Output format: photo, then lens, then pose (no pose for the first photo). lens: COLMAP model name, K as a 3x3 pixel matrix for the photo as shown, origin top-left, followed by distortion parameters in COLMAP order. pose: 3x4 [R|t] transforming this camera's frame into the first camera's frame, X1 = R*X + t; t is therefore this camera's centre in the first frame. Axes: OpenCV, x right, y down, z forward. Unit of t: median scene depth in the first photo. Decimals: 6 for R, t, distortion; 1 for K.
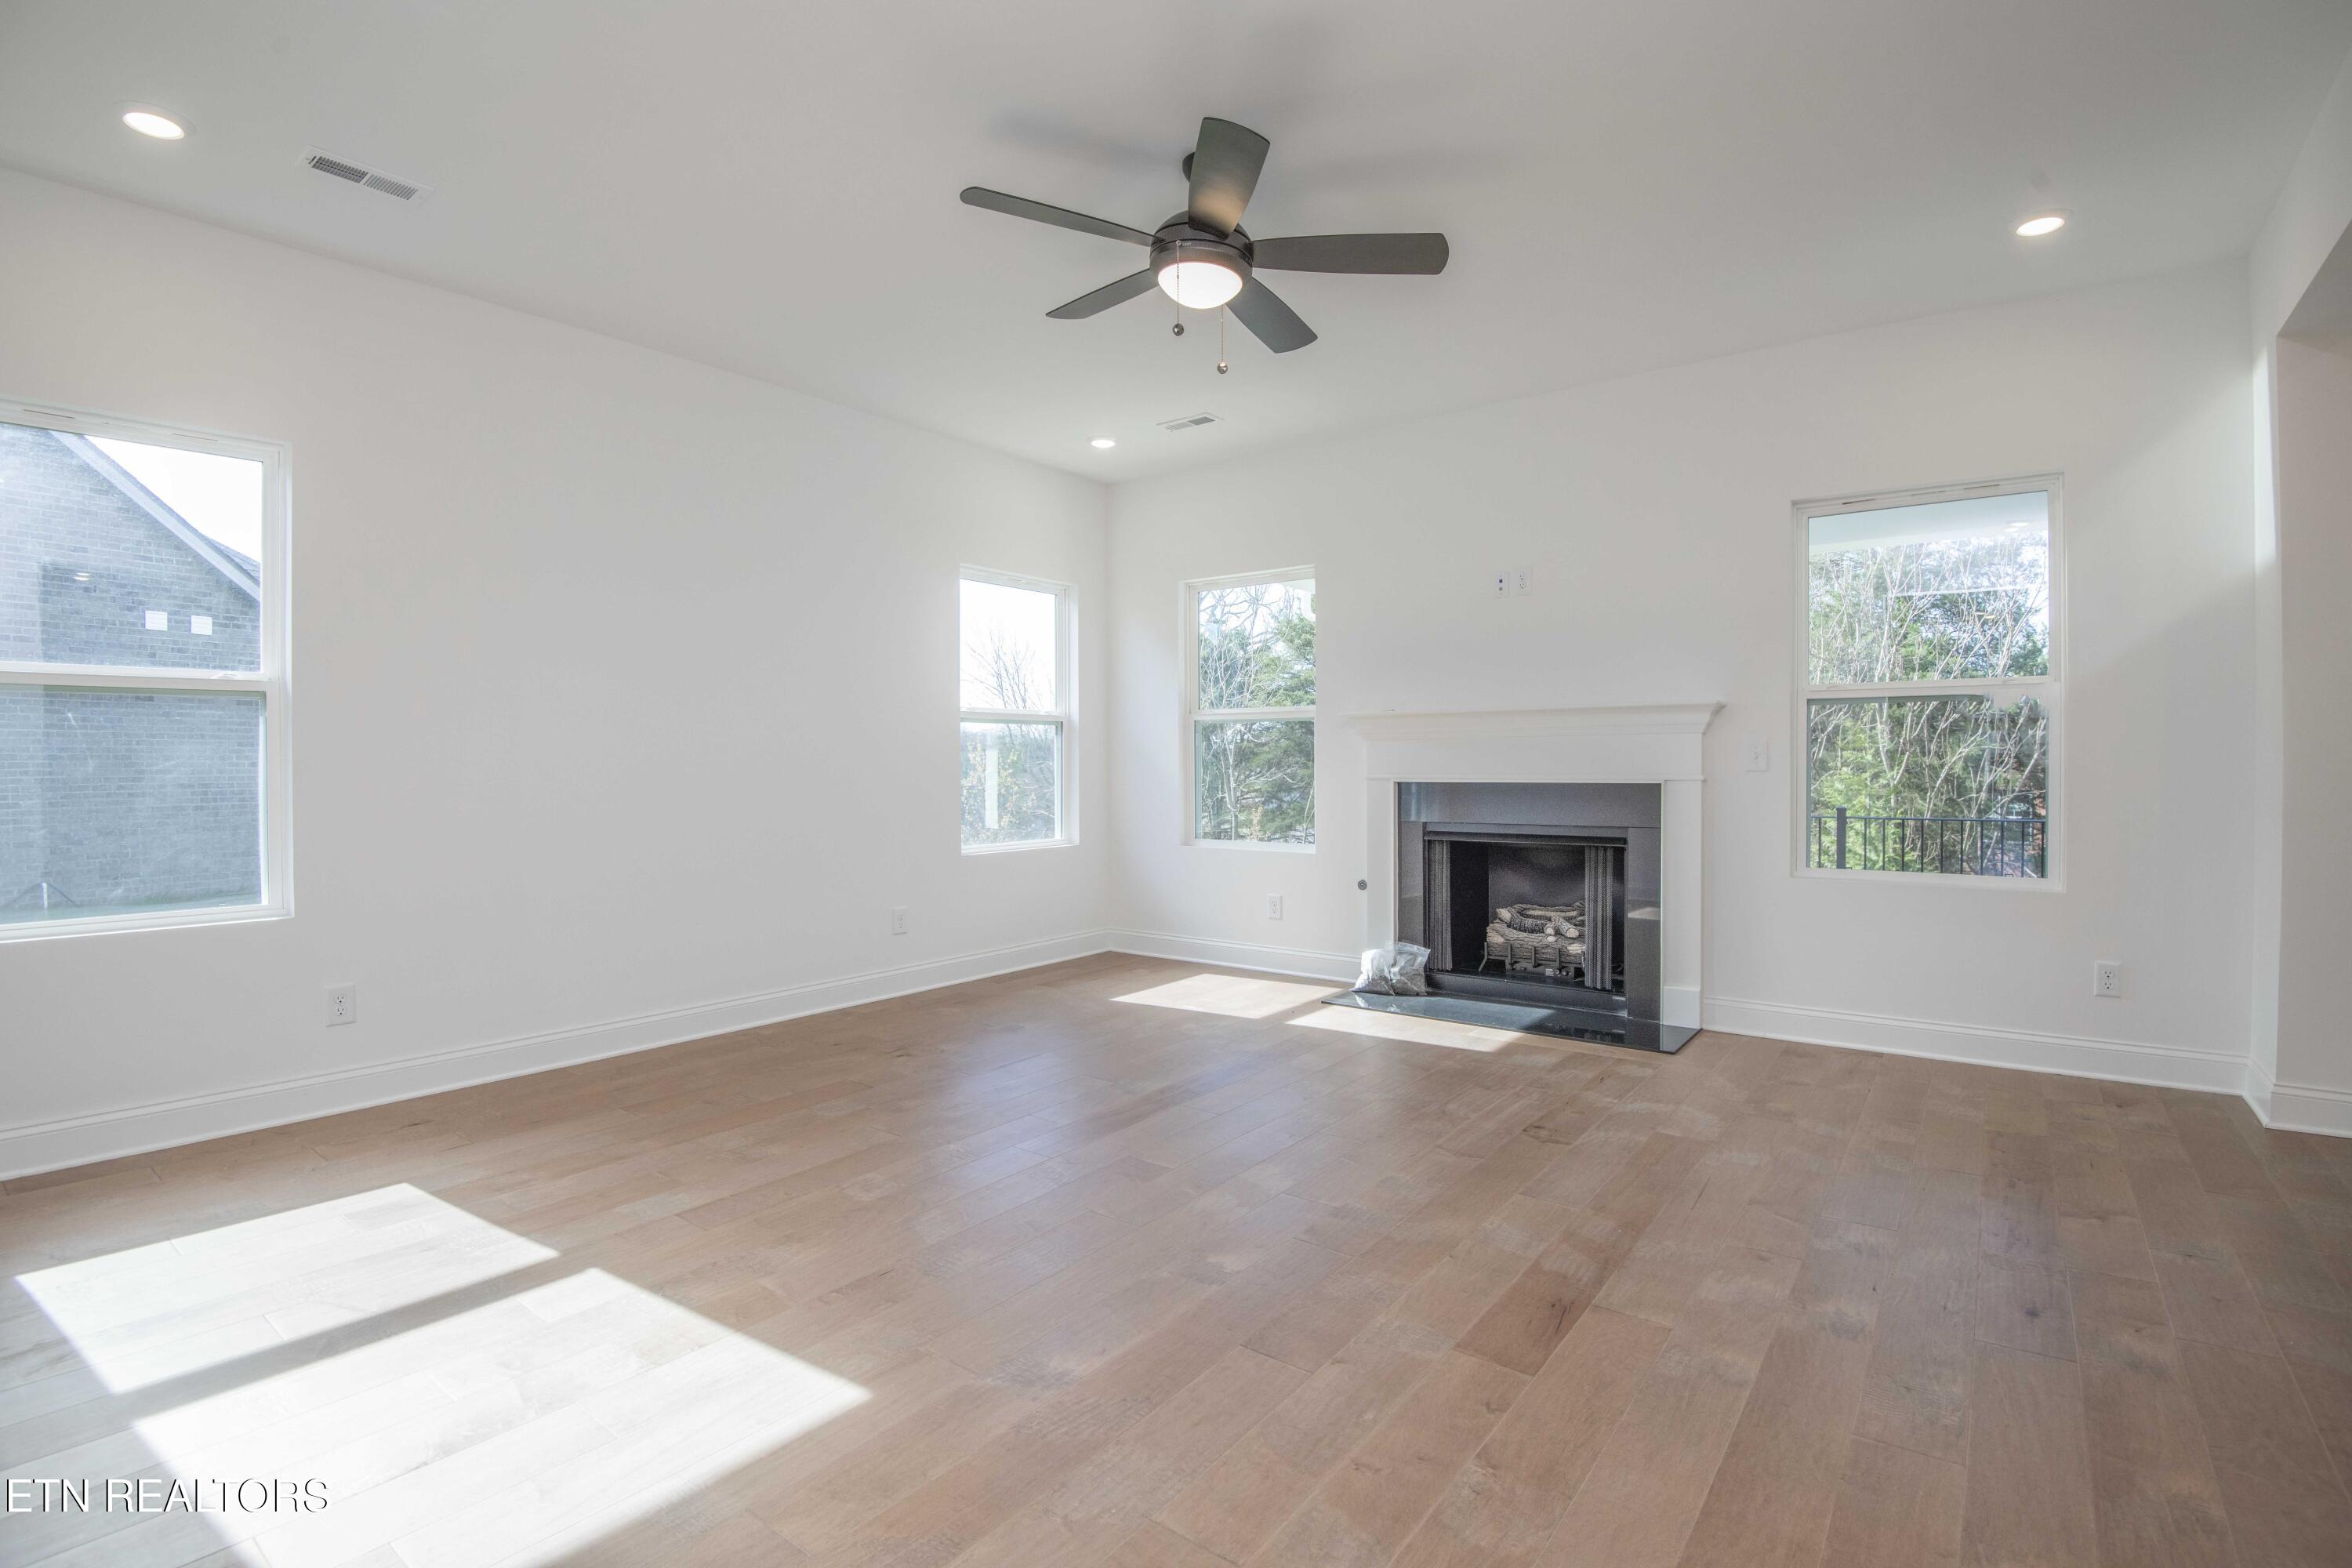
lens RADIAL K [[1097.1, 0, 1176.8], [0, 1097.1, 774.7], [0, 0, 1]] dist [-0.019461, -0.001776]
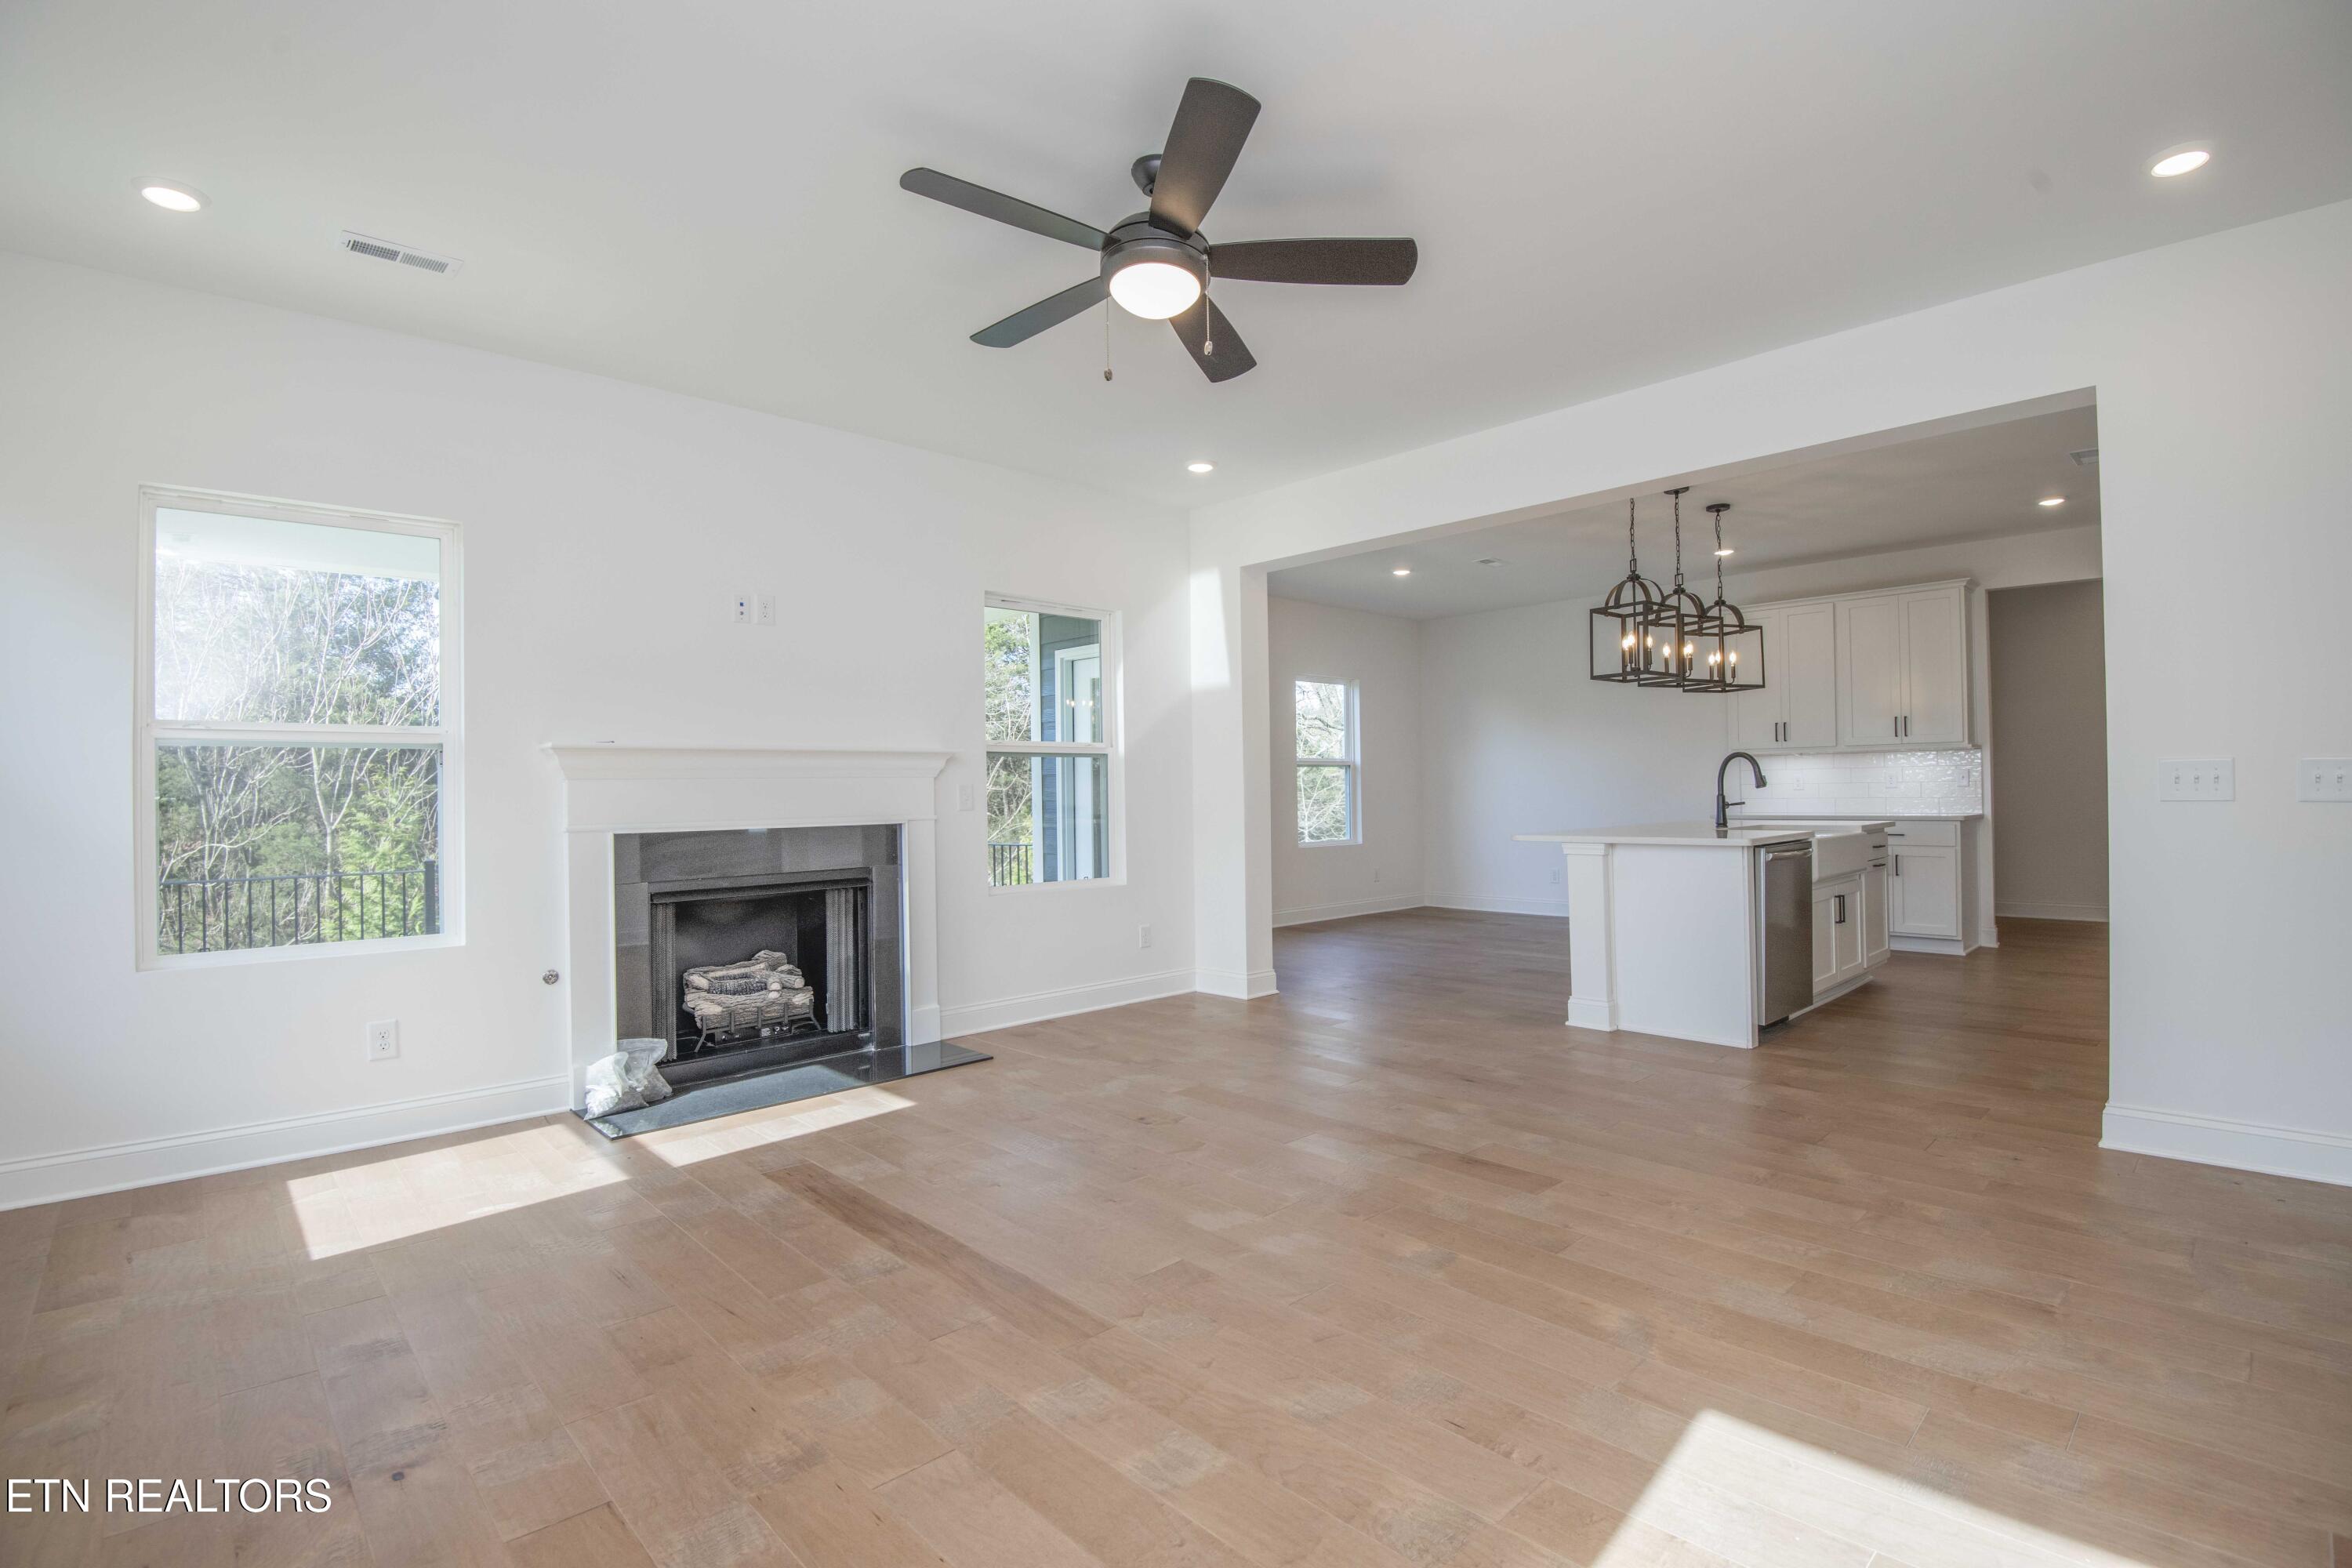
lens RADIAL K [[1097.1, 0, 1190.7], [0, 1097.1, 784.4], [0, 0, 1]] dist [-0.019461, -0.001776]
pose [[0.149220, 0.004011, 0.988796, -0.597188], [0.025334, 0.999648, -0.007878, -0.015227], [-0.988479, 0.026226, 0.149065, 0.567653]]
